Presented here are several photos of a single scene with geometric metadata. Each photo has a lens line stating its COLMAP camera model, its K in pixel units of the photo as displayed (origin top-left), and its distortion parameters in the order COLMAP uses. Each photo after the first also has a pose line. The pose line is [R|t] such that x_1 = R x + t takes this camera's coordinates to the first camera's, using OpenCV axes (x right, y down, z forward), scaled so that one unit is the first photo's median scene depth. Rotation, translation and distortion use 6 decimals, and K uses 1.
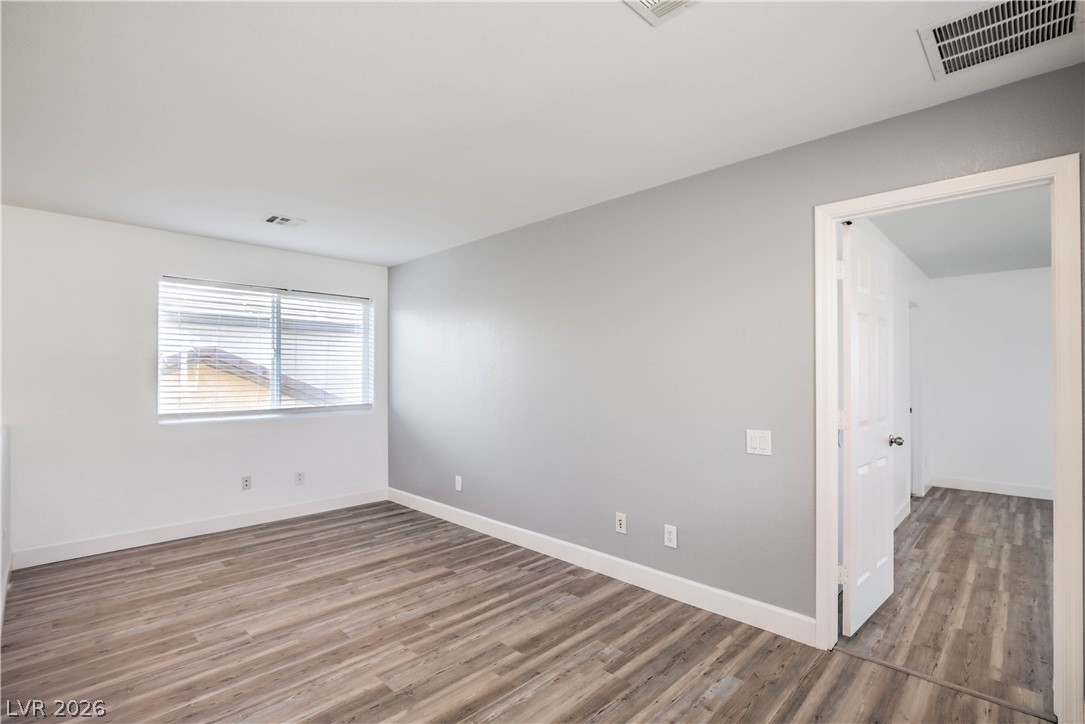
lens RADIAL K [[508.6, 0, 542.5], [0, 508.6, 362.0], [0, 0, 1]] dist [-0.016113, 0.001617]
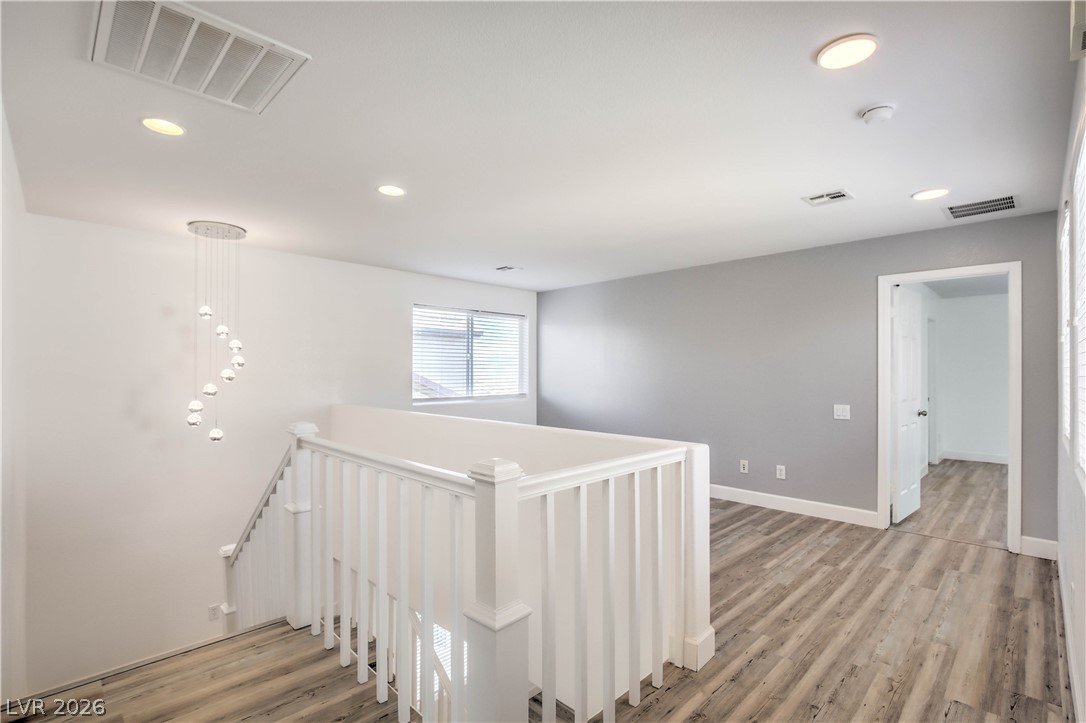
lens RADIAL K [[496.7, 0, 549.2], [0, 496.7, 363.2], [0, 0, 1]] dist [-0.016532, 0.000497]
pose [[0.999830, 0.001238, -0.018380, -0.471071], [-0.001117, 0.999978, 0.006580, -0.013430], [0.018387, -0.006559, 0.999809, -0.603337]]
